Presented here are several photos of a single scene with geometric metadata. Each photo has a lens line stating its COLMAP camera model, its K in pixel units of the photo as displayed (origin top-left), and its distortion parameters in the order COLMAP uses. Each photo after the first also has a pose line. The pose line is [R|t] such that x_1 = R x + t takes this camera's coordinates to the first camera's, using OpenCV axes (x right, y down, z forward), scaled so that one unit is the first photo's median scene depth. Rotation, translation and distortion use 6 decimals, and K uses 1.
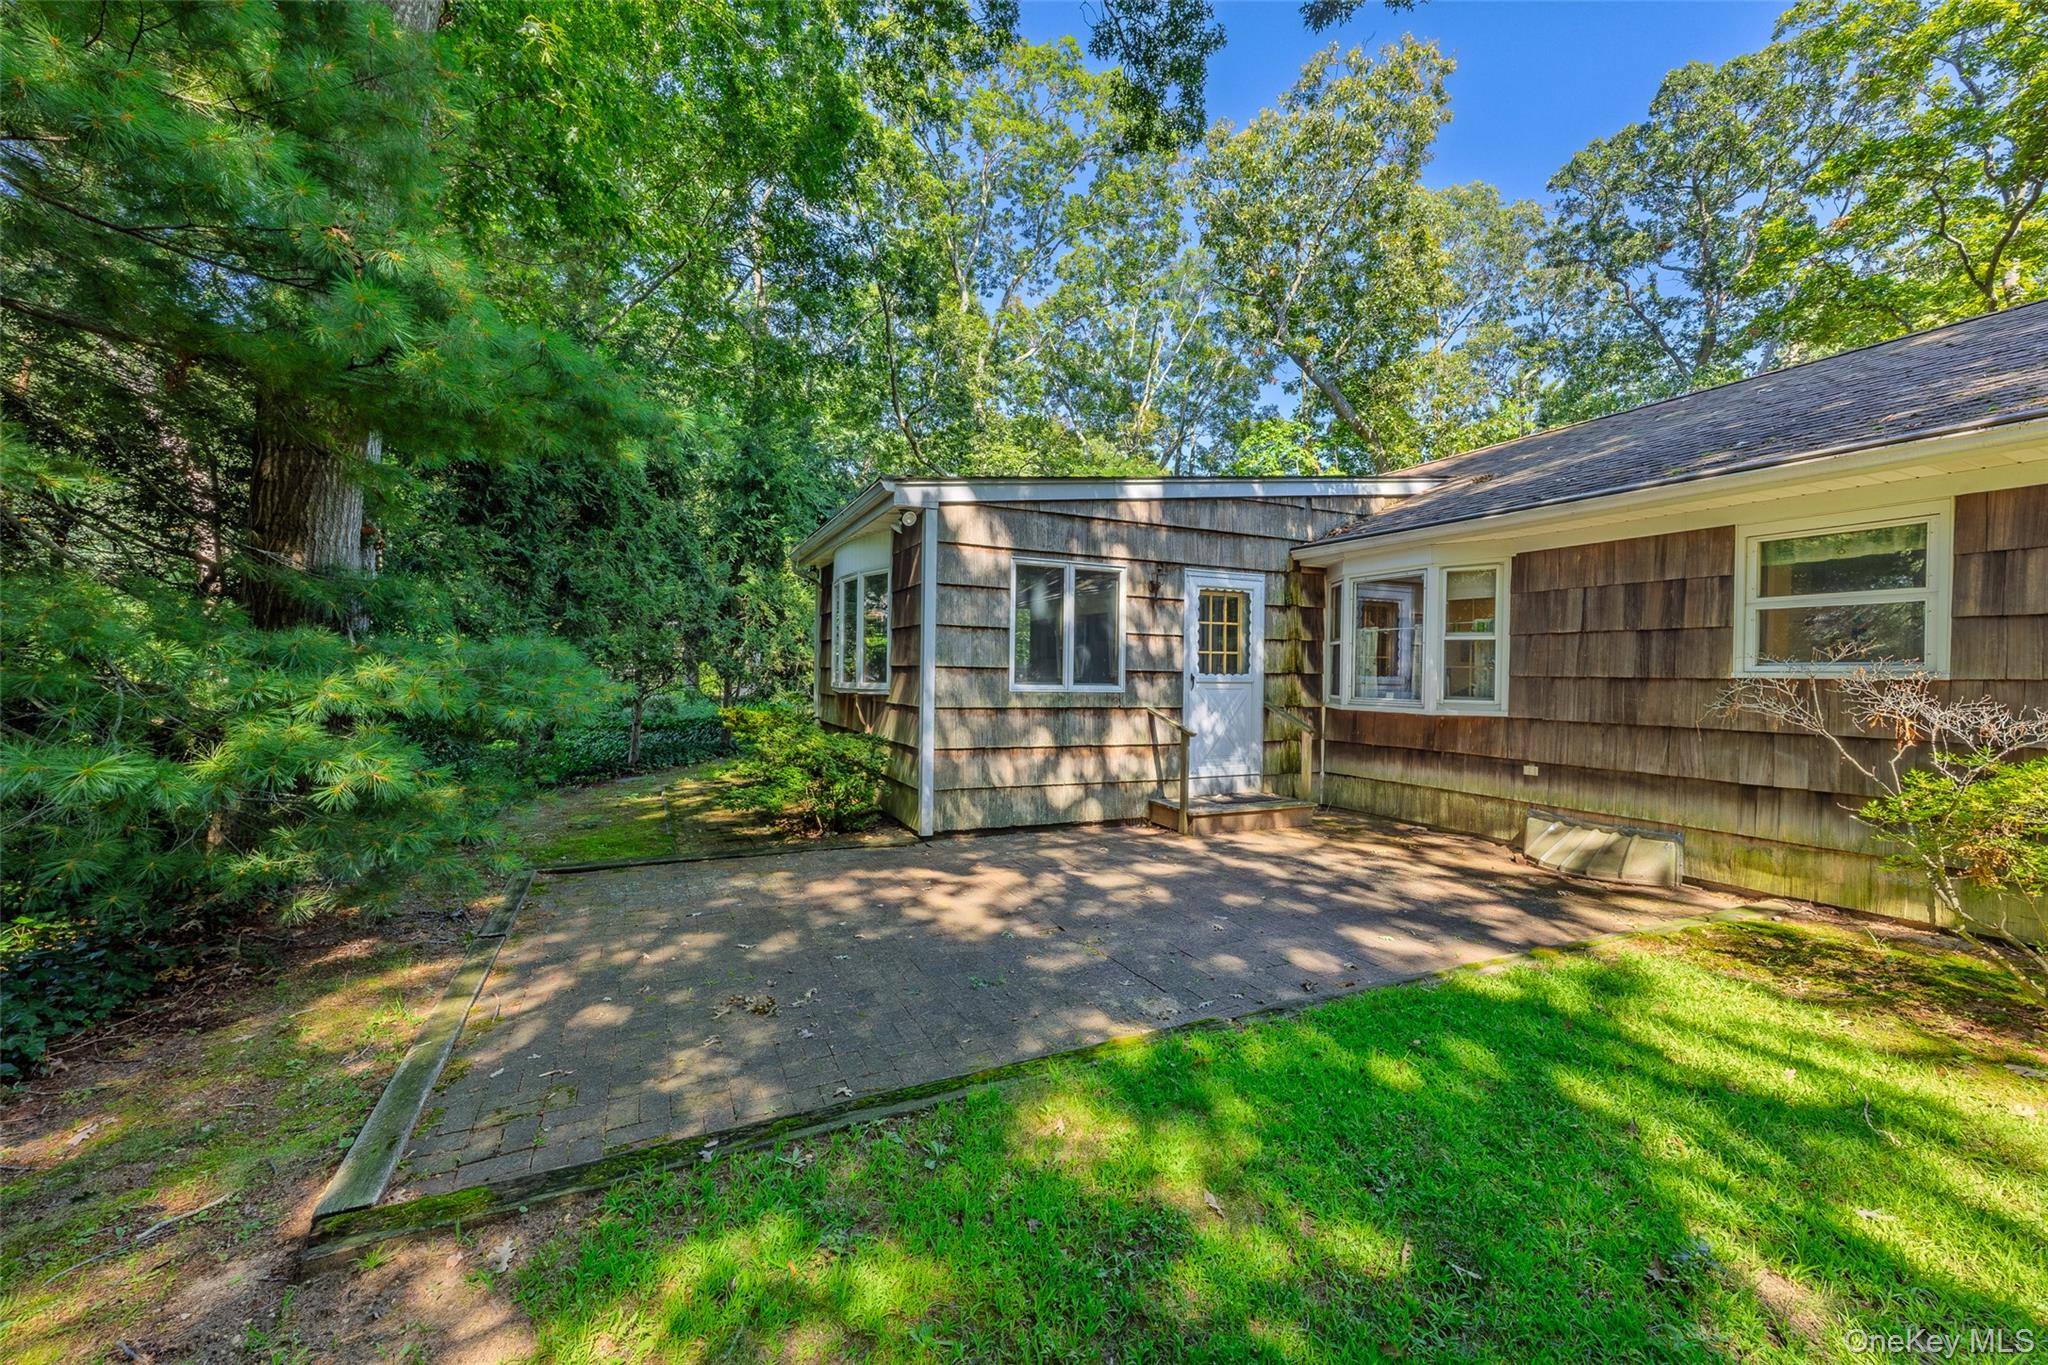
lens RADIAL K [[819.8, 0, 1024.0], [0, 819.8, 682.5], [0, 0, 1]] dist [-0.000049, -0.000009]
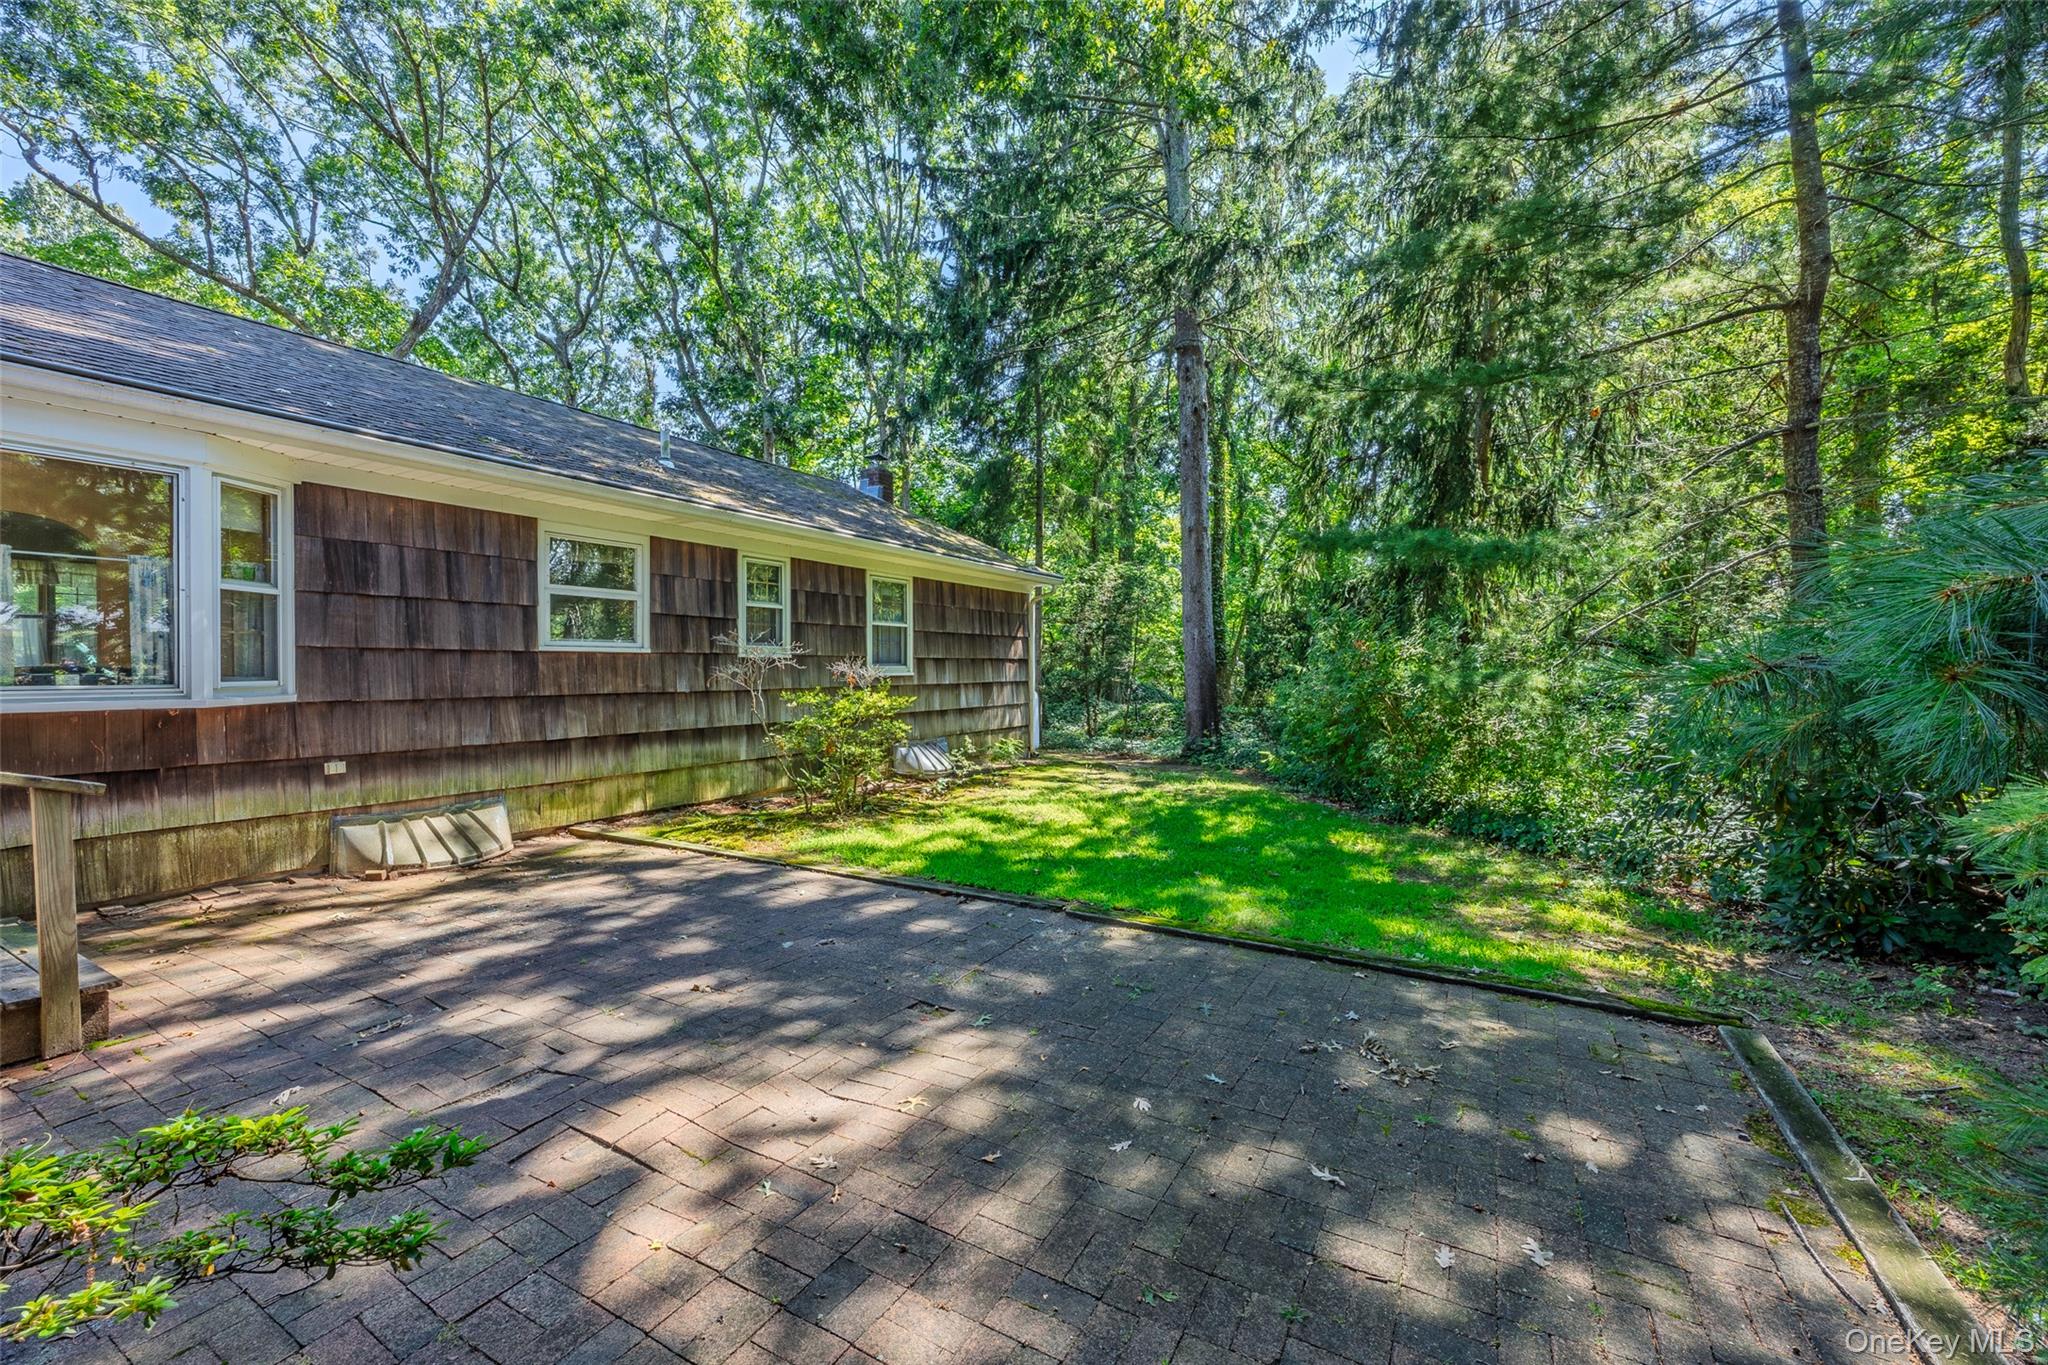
lens RADIAL K [[861.3, 0, 1024.0], [0, 861.3, 682.5], [0, 0, 1]] dist [-0.000303, -0.000033]
pose [[-0.588292, -0.030770, 0.808063, -0.546320], [-0.004024, 0.999375, 0.035125, -0.006355], [-0.808639, 0.017412, -0.588048, 1.216445]]
